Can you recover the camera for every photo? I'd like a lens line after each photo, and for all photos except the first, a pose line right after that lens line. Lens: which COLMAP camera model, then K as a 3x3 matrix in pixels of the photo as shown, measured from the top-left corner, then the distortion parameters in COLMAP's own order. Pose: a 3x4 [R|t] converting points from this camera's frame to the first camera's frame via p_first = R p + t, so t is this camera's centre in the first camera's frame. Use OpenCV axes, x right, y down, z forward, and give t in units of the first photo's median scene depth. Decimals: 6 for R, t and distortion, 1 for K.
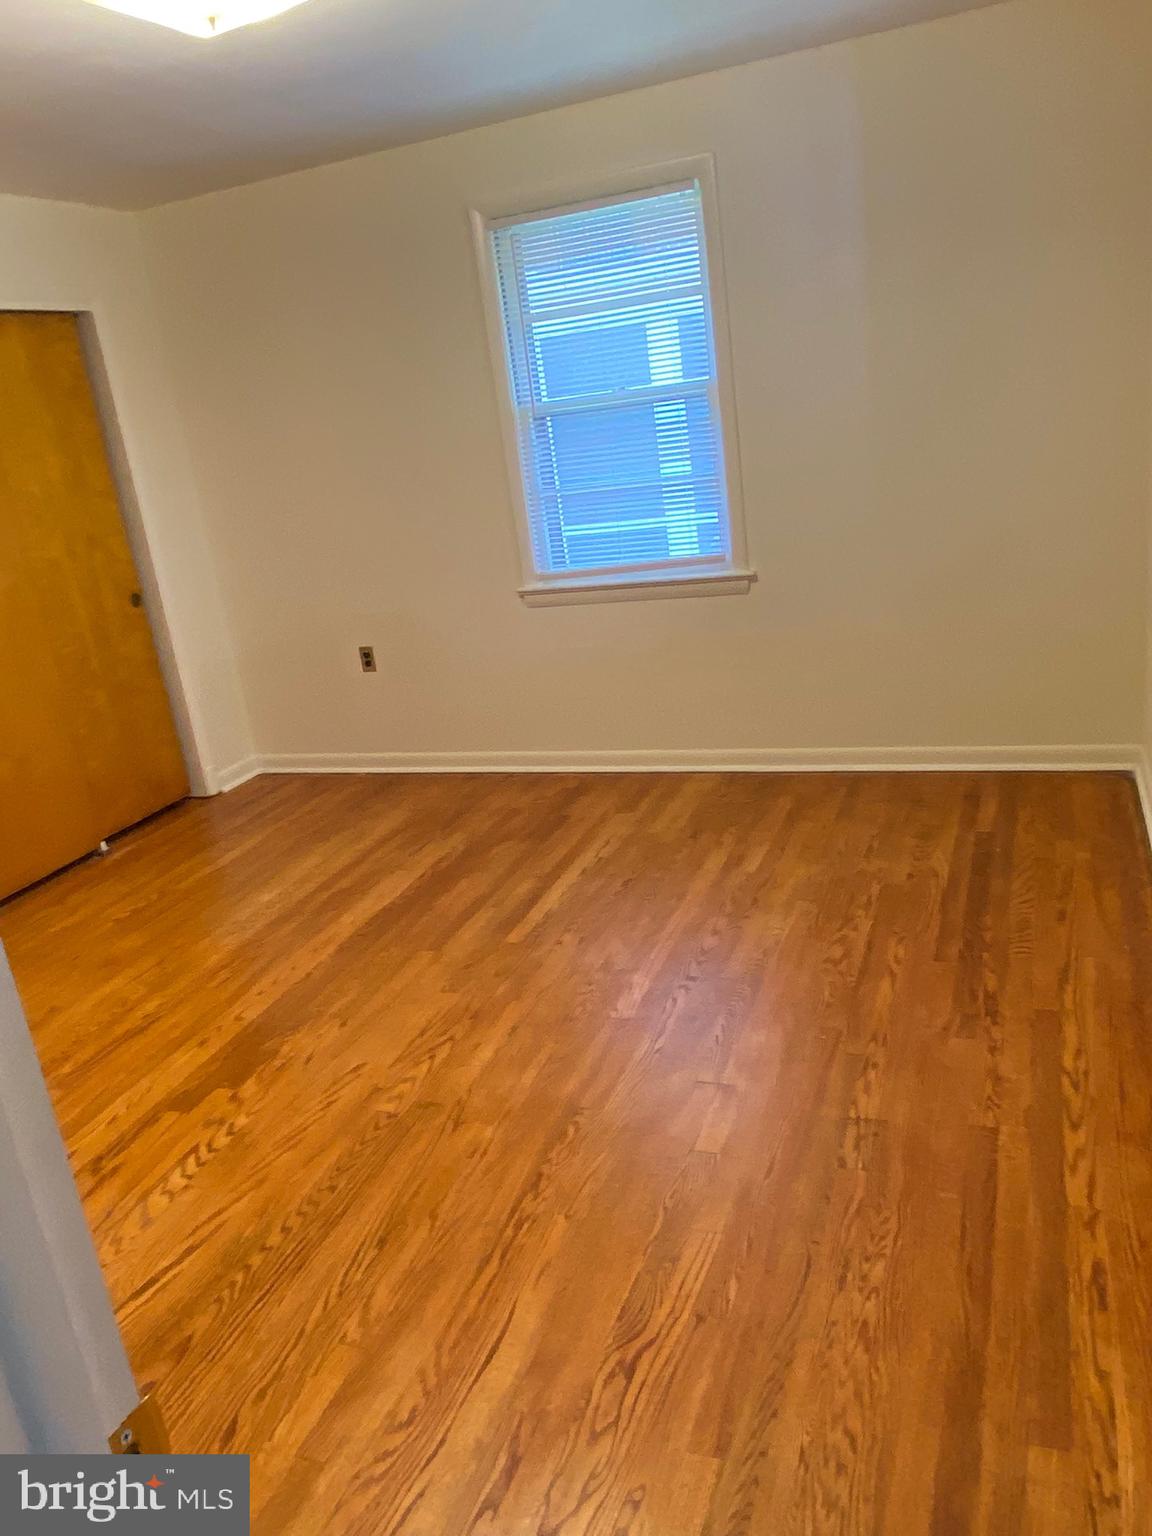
lens RADIAL K [[1153.3, 0, 576.3], [0, 1153.3, 777.8], [0, 0, 1]] dist [0.012366, -0.004247]
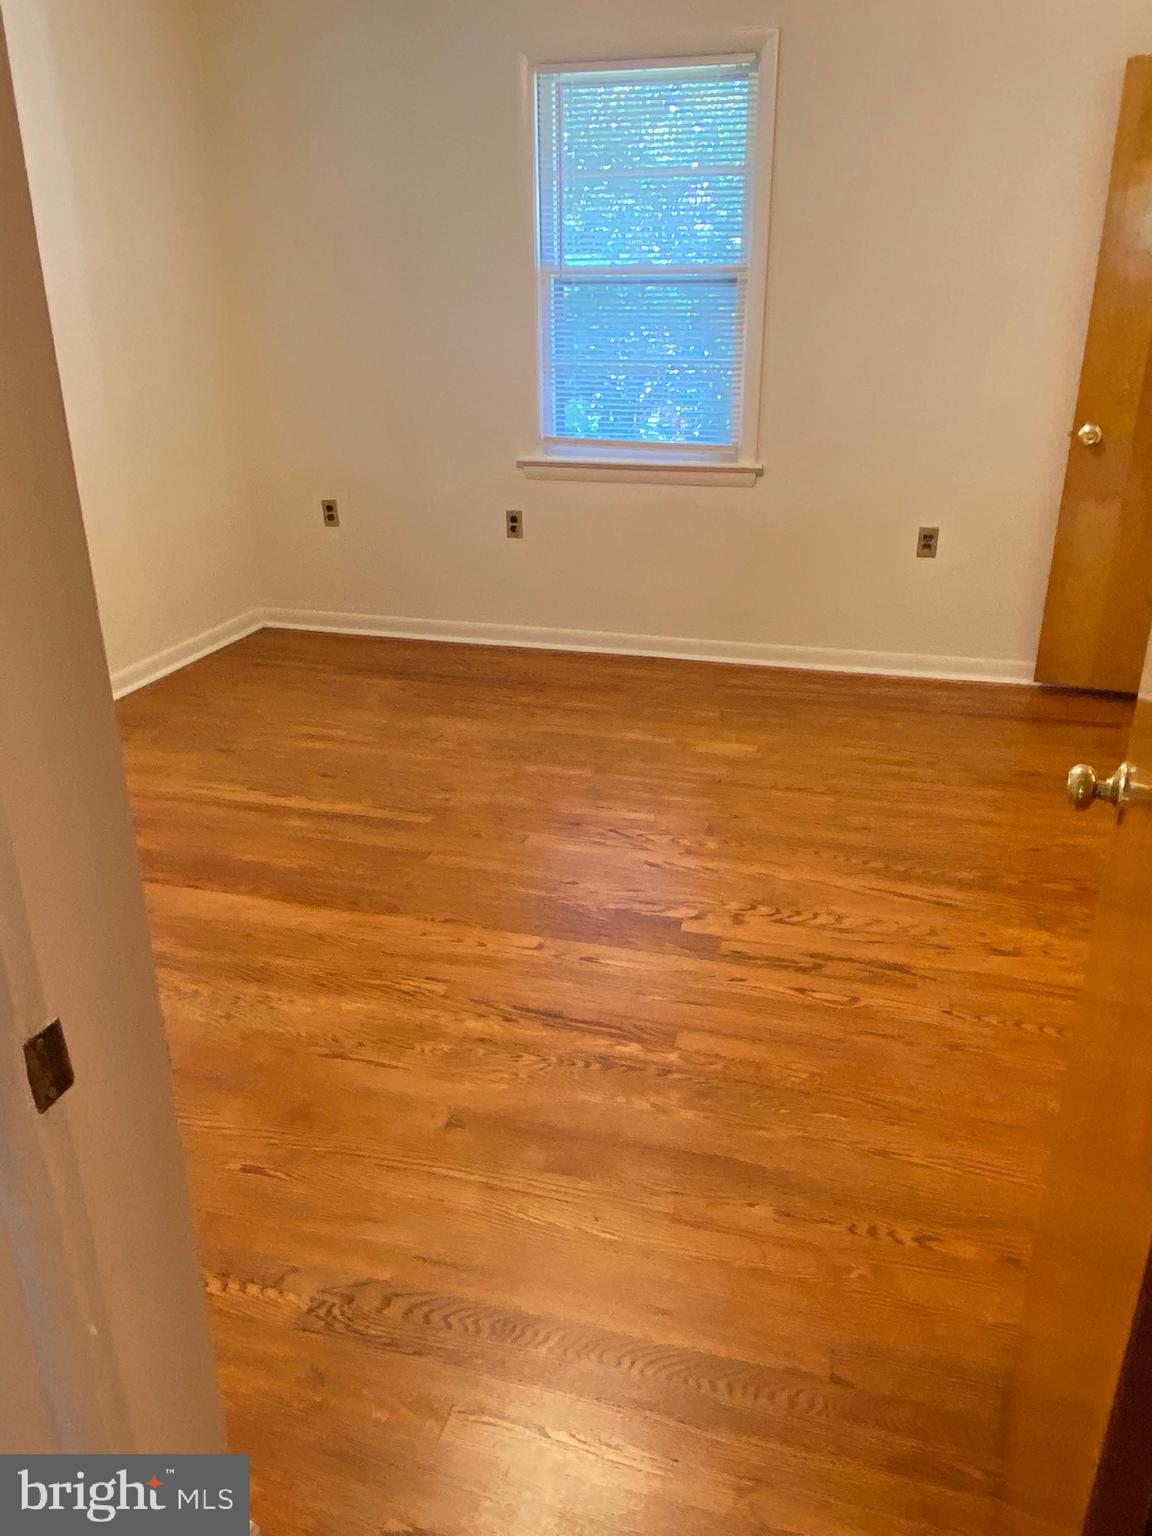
lens RADIAL K [[1153.3, 0, 575.9], [0, 1153.3, 767.9], [0, 0, 1]] dist [0.012366, -0.004247]
pose [[-0.071953, -0.269634, 0.960271, -1.142408], [0.327892, 0.902860, 0.278083, -0.152221], [-0.941971, 0.334874, 0.023447, 0.952864]]
